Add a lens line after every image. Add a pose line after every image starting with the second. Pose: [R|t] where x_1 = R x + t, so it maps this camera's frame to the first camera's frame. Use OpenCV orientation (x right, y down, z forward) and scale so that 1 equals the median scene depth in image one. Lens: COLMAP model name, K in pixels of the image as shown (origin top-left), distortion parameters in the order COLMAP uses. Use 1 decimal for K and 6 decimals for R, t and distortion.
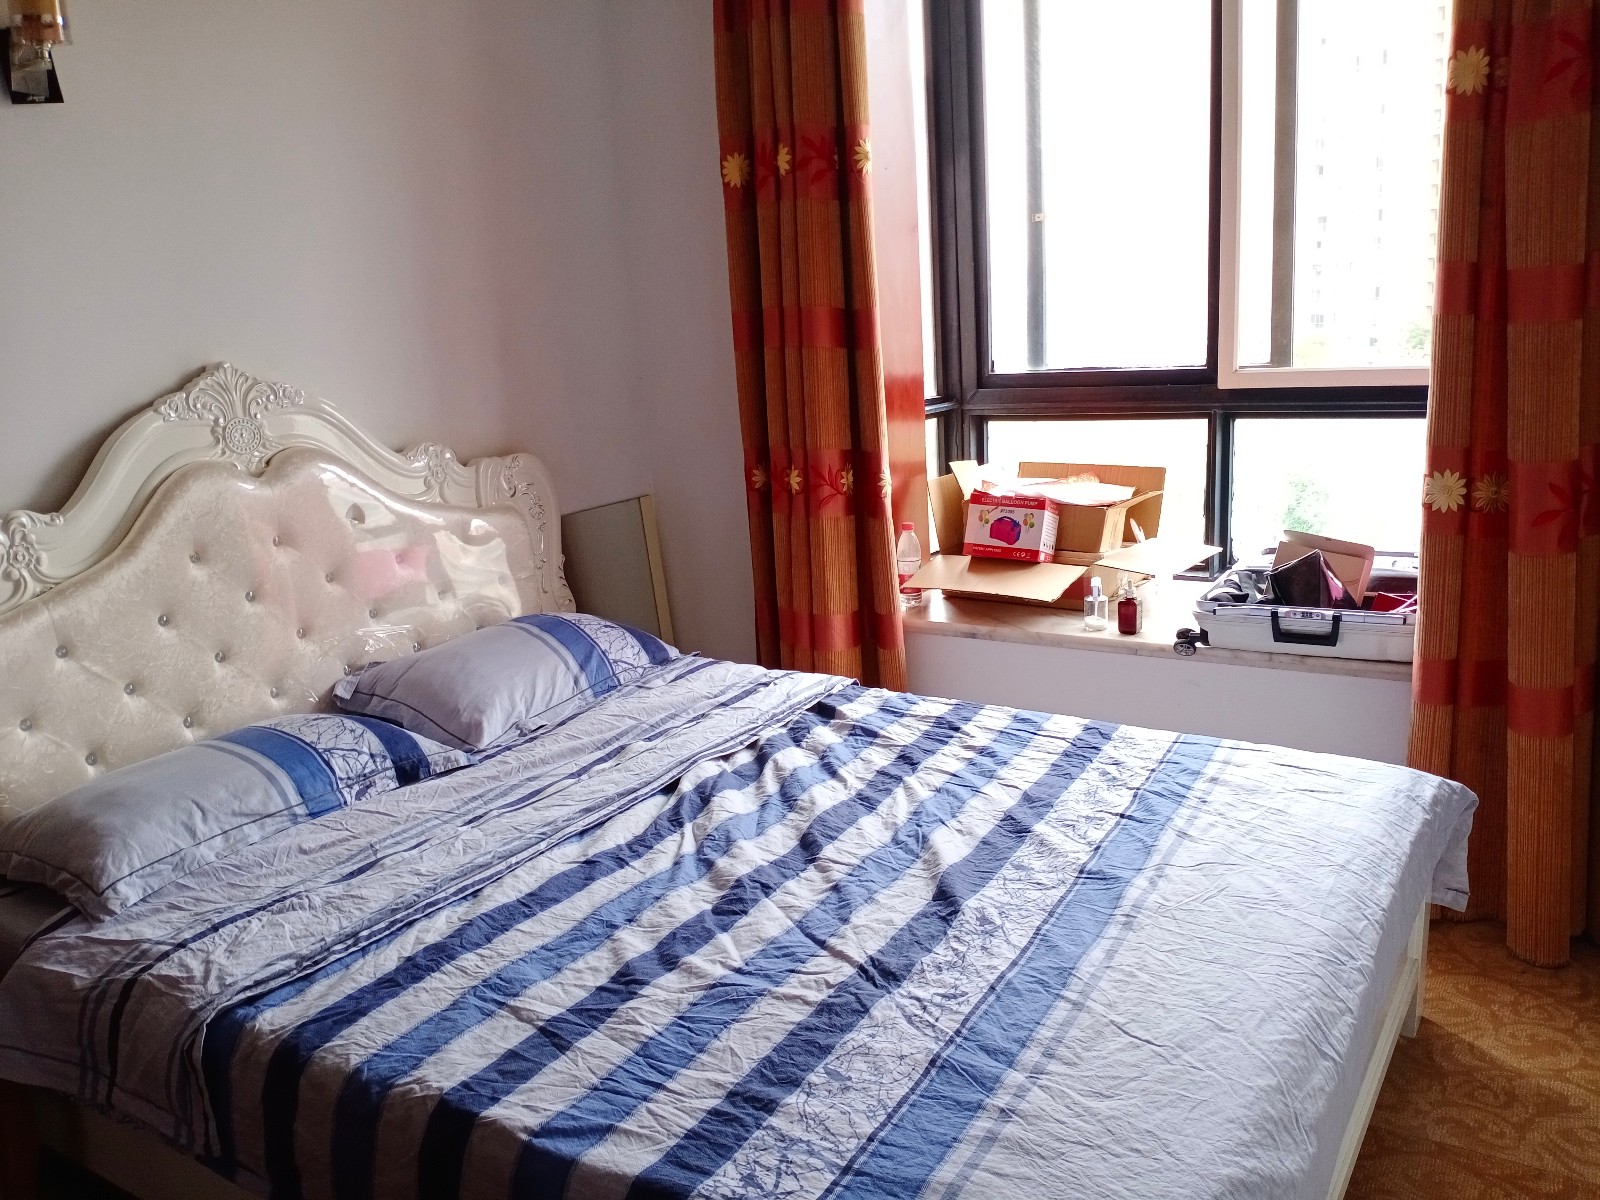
lens RADIAL K [[1262.1, 0, 798.4], [0, 1262.1, 577.4], [0, 0, 1]] dist [0.071034, -0.117937]
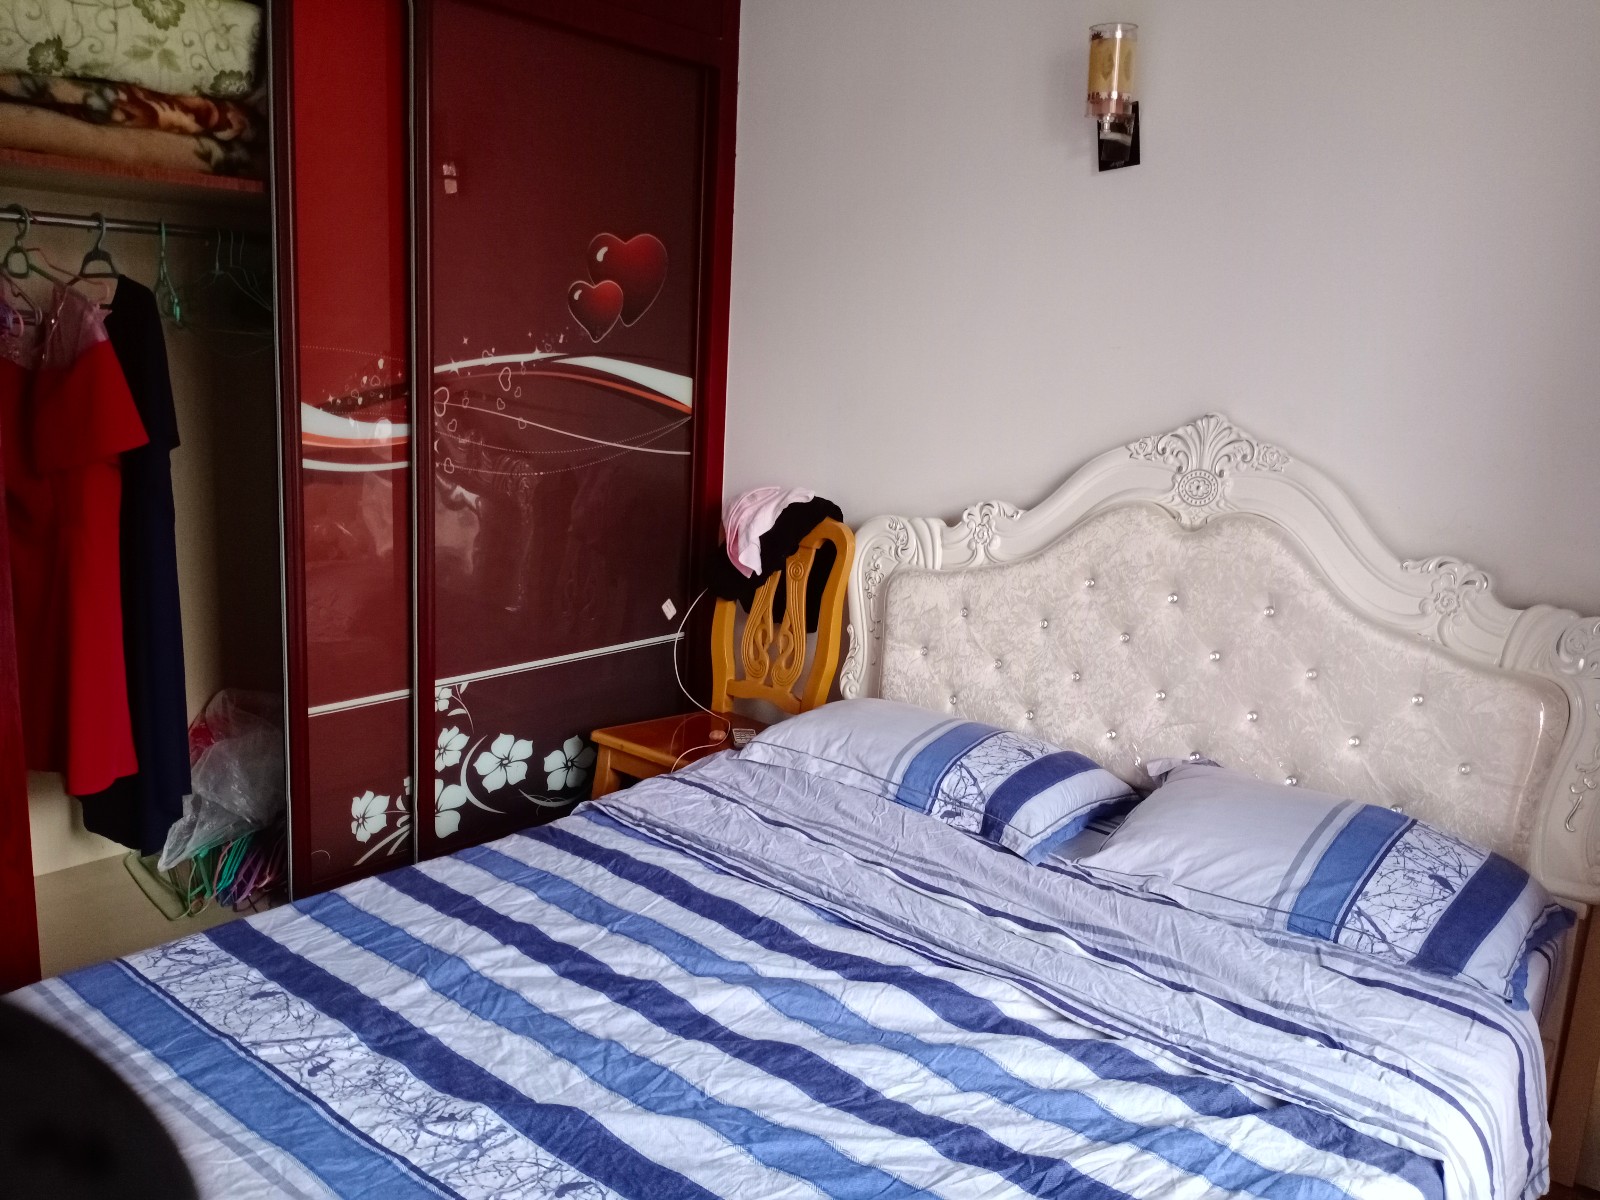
lens RADIAL K [[1262.1, 0, 798.4], [0, 1262.1, 577.4], [0, 0, 1]] dist [0.071034, -0.117937]
pose [[-0.120560, 0.236124, -0.964215, 0.659003], [-0.250275, 0.932695, 0.259698, -0.263814], [0.960639, 0.272628, -0.053350, 0.914989]]
